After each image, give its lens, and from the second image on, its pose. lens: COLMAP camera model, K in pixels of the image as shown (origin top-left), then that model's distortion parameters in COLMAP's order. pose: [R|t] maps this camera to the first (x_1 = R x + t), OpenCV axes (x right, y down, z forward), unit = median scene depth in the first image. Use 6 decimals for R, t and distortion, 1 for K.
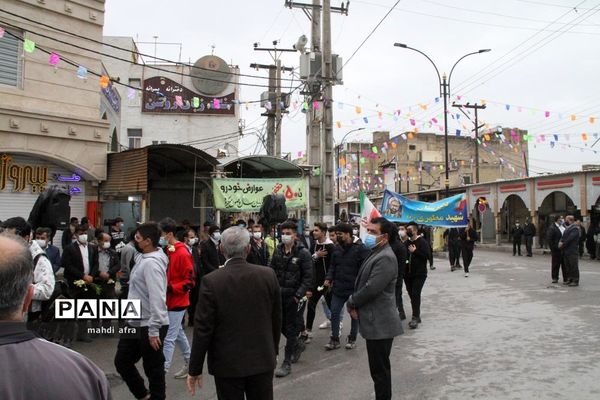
lens RADIAL K [[493.7, 0, 299.5], [0, 493.7, 195.4], [0, 0, 1]] dist [-0.193832, 0.147159]
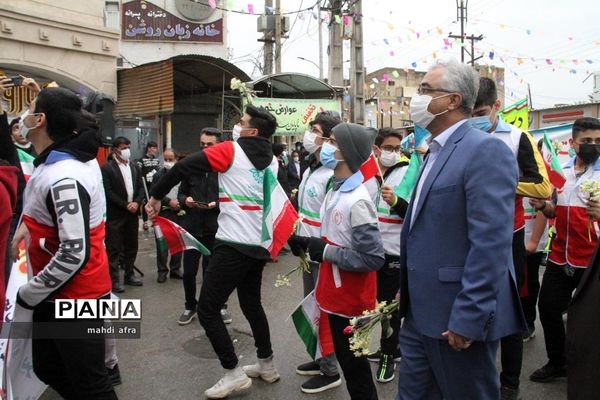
lens RADIAL K [[493.7, 0, 306.3], [0, 493.7, 196.2], [0, 0, 1]] dist [-0.193832, 0.147159]
pose [[0.996159, -0.017013, 0.085893, -0.087416], [0.006442, 0.992523, 0.121884, 0.021252], [-0.087324, -0.120863, 0.988821, 0.067087]]
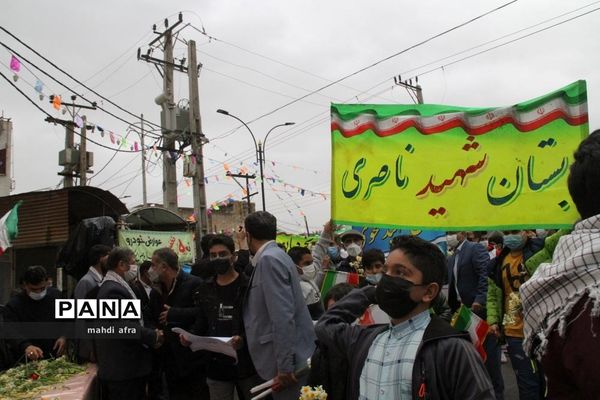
lens RADIAL K [[493.7, 0, 301.0], [0, 493.7, 197.8], [0, 0, 1]] dist [-0.193832, 0.147159]
pose [[0.826994, 0.025300, 0.561641, -0.244757], [0.059836, 0.989352, -0.132673, 0.027181], [-0.559017, 0.143326, 0.816675, 0.055020]]
